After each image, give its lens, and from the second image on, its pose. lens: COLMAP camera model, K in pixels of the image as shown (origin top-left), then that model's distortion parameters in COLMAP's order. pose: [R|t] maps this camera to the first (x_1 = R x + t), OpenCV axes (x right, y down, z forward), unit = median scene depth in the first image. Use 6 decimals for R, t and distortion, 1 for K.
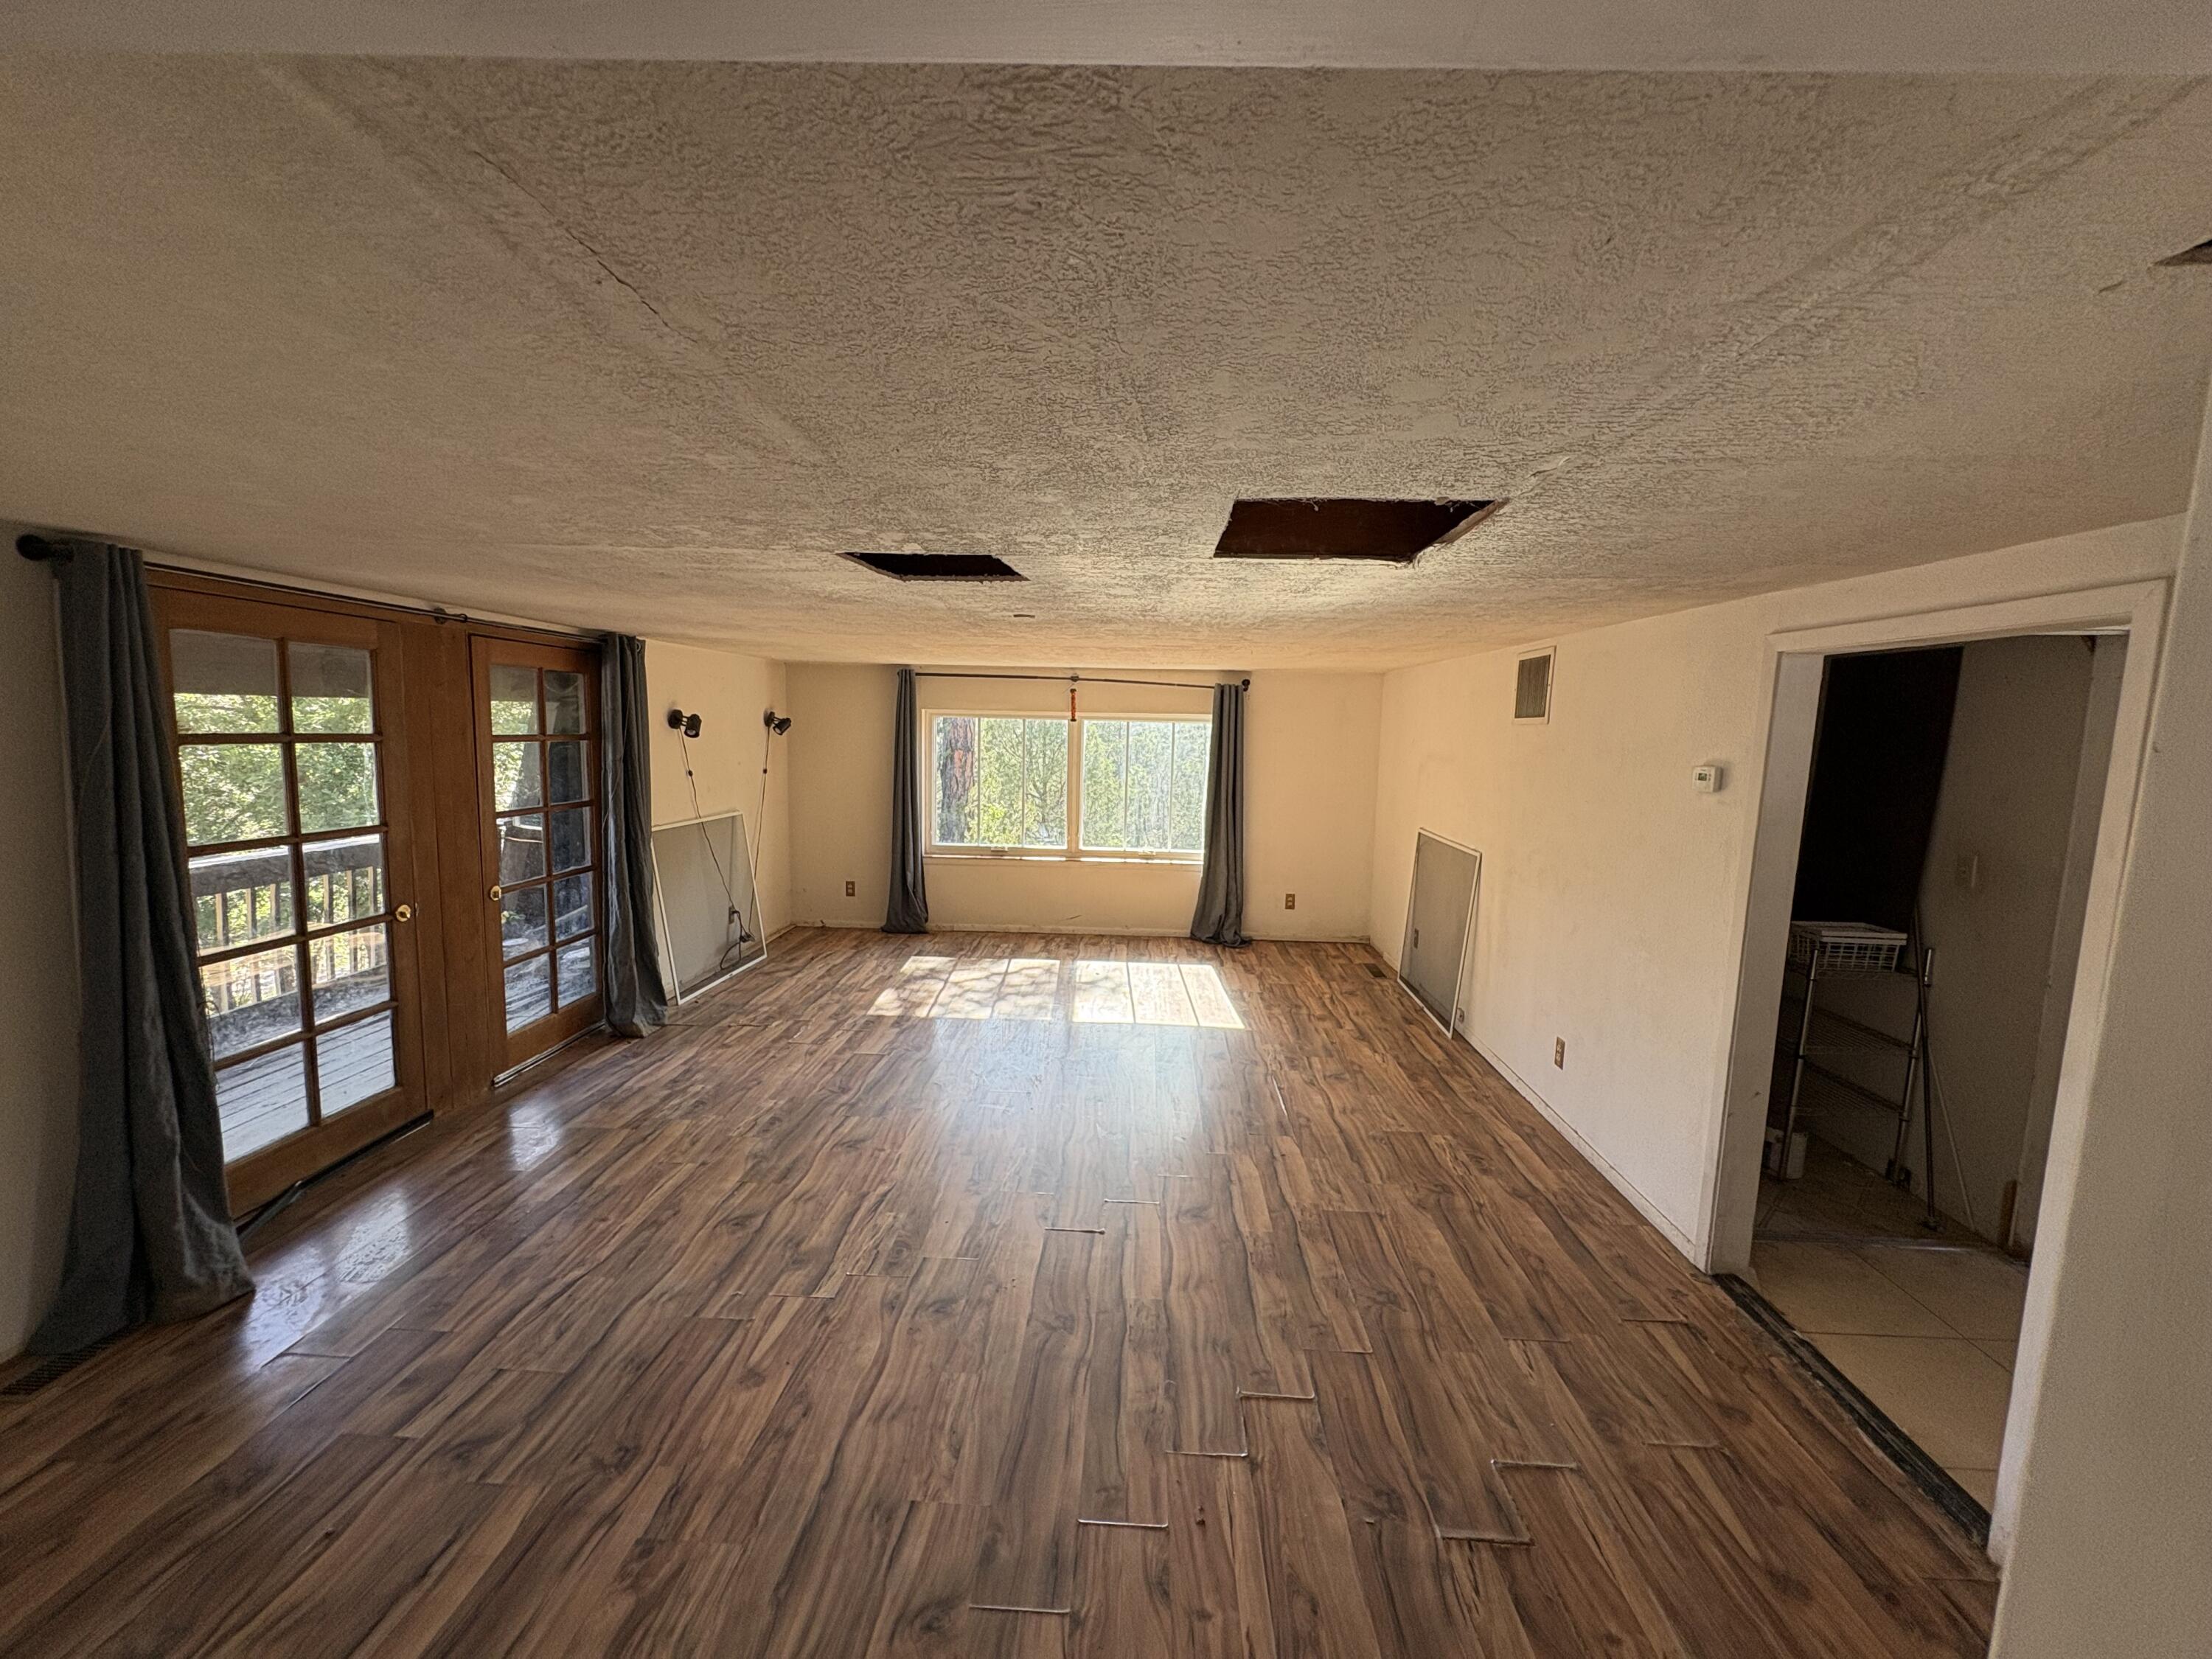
lens RADIAL K [[879.0, 0, 1105.5], [0, 879.0, 833.1], [0, 0, 1]] dist [-0.000524, -0.000041]
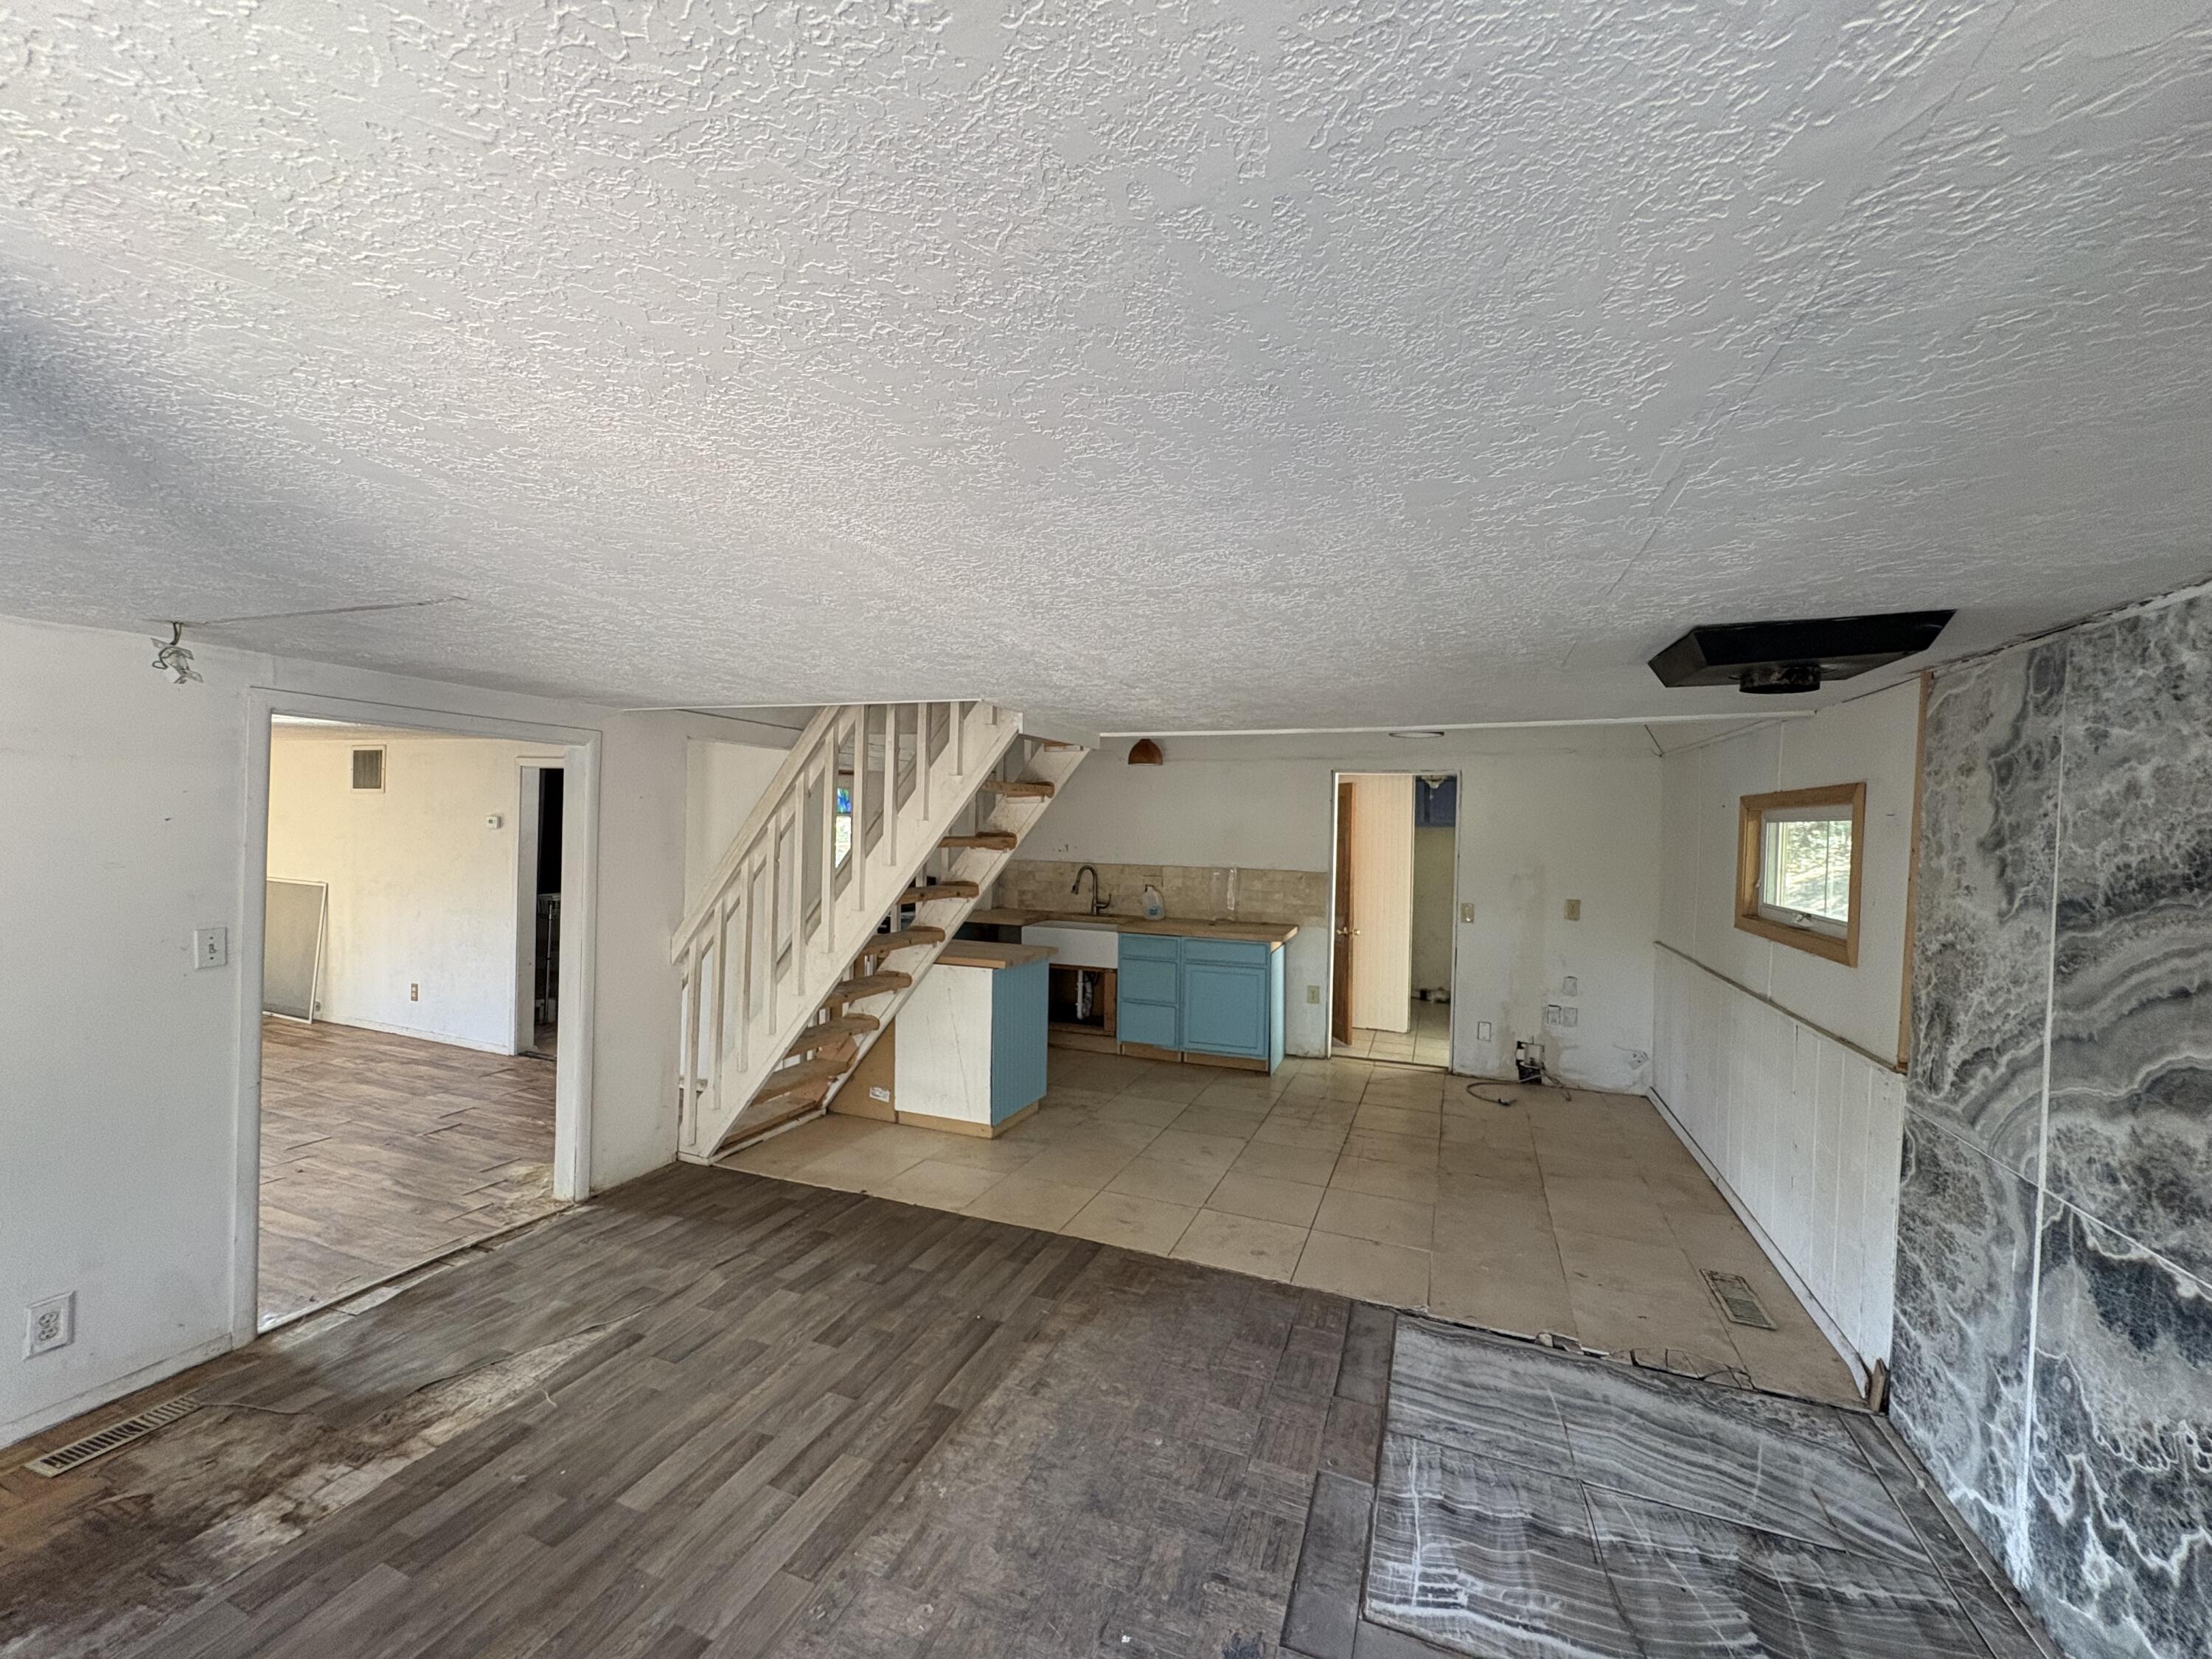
lens RADIAL K [[879.0, 0, 1108.6], [0, 879.0, 838.4], [0, 0, 1]] dist [-0.000524, -0.000041]
pose [[0.321048, -0.030418, 0.946574, -0.719740], [0.093222, 0.995645, 0.000377, 0.097614], [-0.942464, 0.088120, 0.322486, -0.916800]]
